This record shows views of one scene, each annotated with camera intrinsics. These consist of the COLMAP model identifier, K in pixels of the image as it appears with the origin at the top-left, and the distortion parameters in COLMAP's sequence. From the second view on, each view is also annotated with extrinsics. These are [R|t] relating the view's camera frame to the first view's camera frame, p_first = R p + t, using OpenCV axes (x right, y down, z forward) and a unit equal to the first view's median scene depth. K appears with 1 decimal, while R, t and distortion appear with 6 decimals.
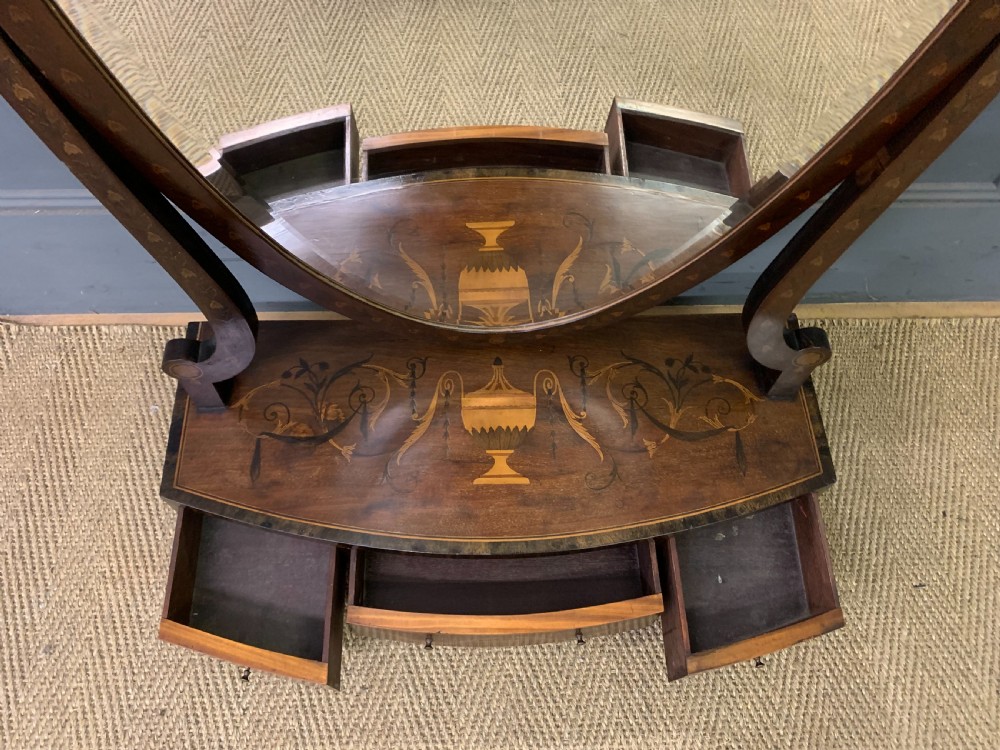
lens RADIAL K [[768.7, 0, 495.0], [0, 768.7, 371.1], [0, 0, 1]] dist [0.022681, -0.015137]
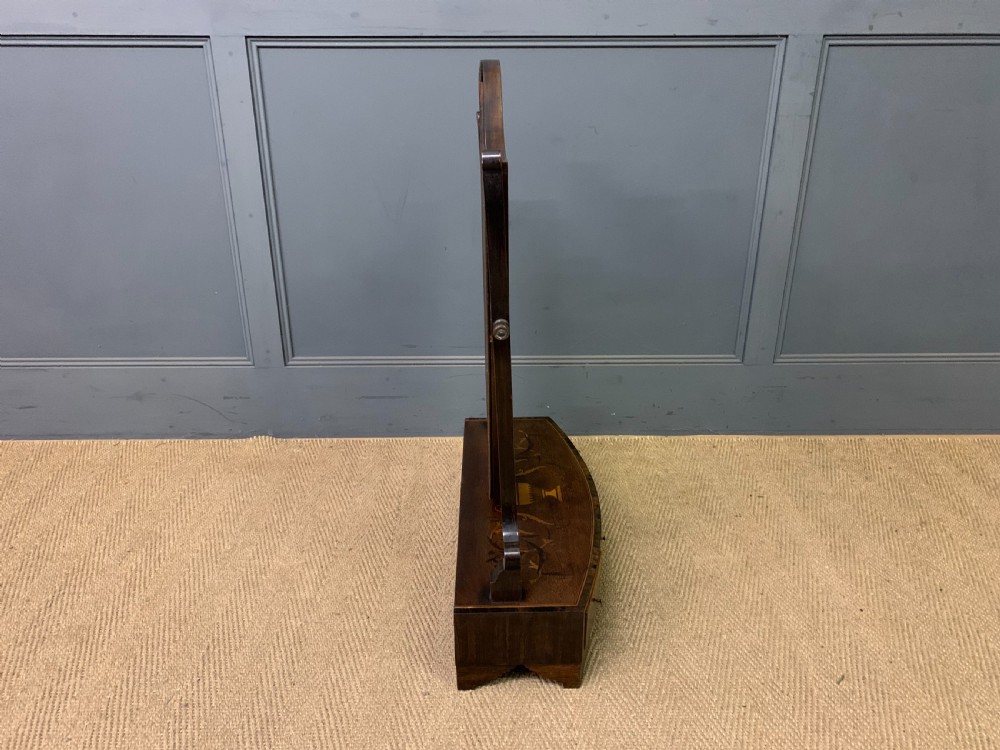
lens RADIAL K [[768.7, 0, 497.2], [0, 768.7, 362.8], [0, 0, 1]] dist [0.022681, -0.015137]
pose [[0.999499, -0.015102, -0.027818, 0.006676], [-0.006390, 0.764492, -0.644601, 1.237345], [0.031001, 0.644456, 0.764013, -0.739801]]
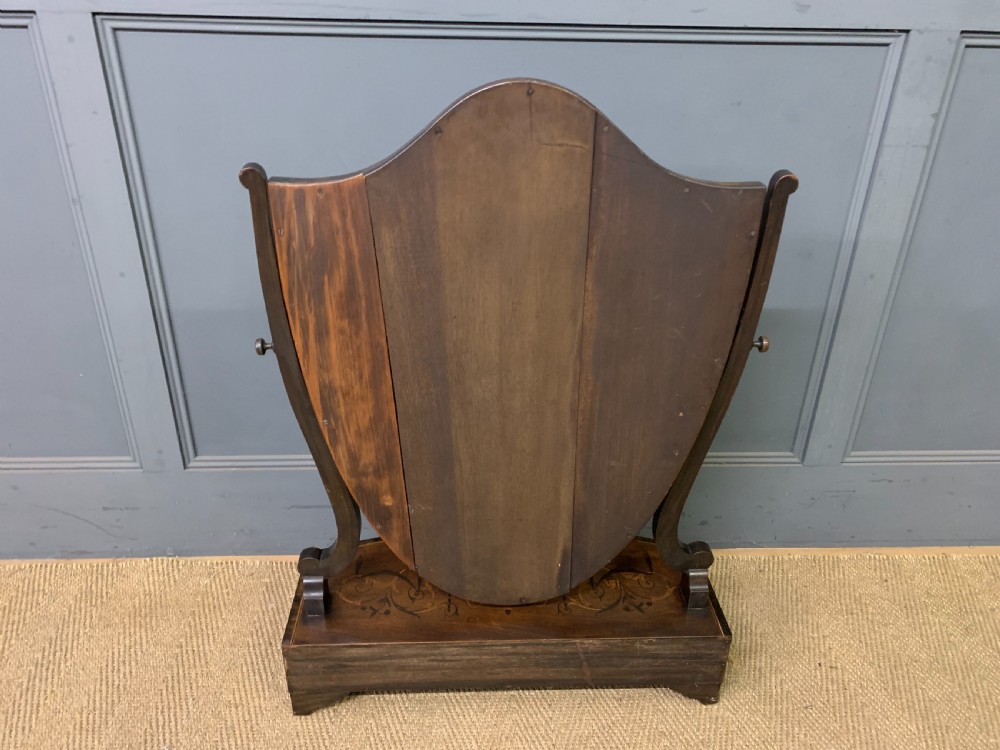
lens RADIAL K [[768.7, 0, 500.0], [0, 768.7, 361.9], [0, 0, 1]] dist [0.022681, -0.015137]
pose [[0.999879, -0.008008, 0.013313, -0.025552], [0.014261, 0.813046, -0.582025, 0.580657], [-0.006163, 0.582145, 0.813062, -0.507003]]
